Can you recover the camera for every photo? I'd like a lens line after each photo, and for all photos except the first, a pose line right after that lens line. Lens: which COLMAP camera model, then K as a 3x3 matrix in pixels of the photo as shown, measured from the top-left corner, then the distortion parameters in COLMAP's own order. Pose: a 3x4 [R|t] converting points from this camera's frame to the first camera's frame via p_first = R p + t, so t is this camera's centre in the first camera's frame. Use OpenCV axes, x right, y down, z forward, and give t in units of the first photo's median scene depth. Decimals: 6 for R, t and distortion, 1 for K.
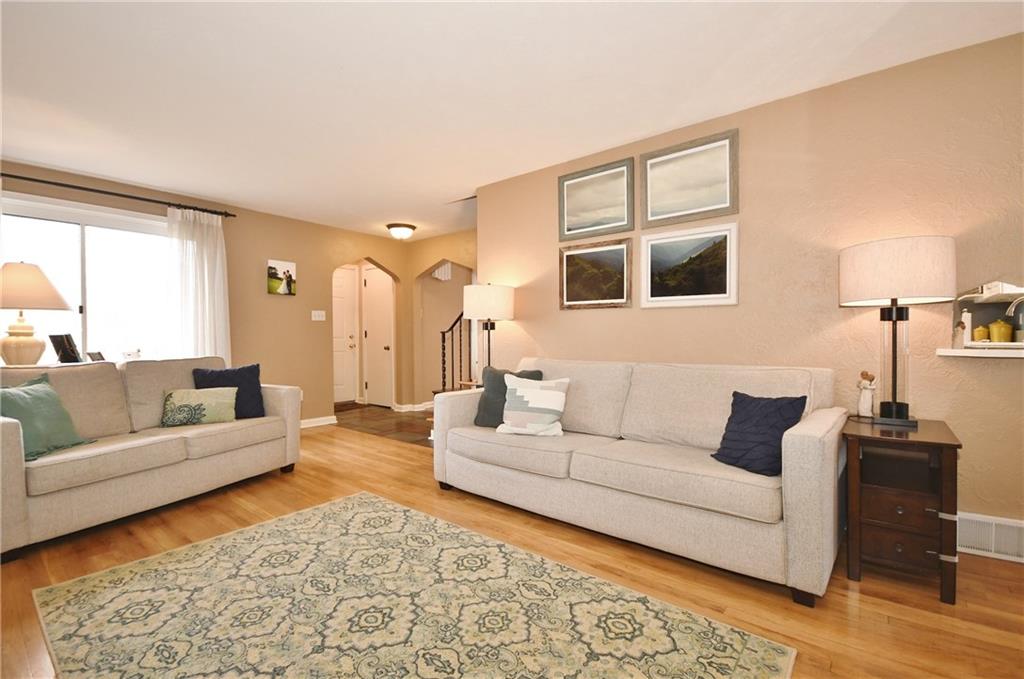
lens RADIAL K [[442.2, 0, 510.6], [0, 442.2, 336.1], [0, 0, 1]] dist [-0.000987, -0.000630]
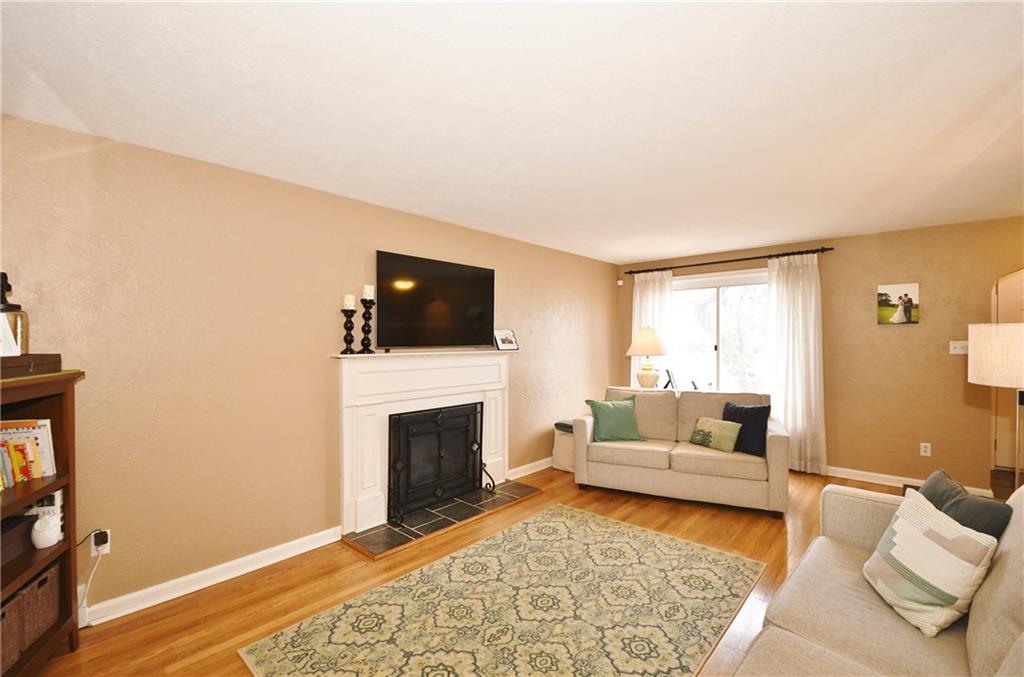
lens RADIAL K [[452.3, 0, 516.0], [0, 452.3, 337.0], [0, 0, 1]] dist [0.001310, -0.009159]
pose [[-0.034721, -0.000984, -0.999397, 0.628881], [0.005041, 0.999987, -0.001160, -0.122402], [0.999384, -0.005078, -0.034715, 0.516321]]
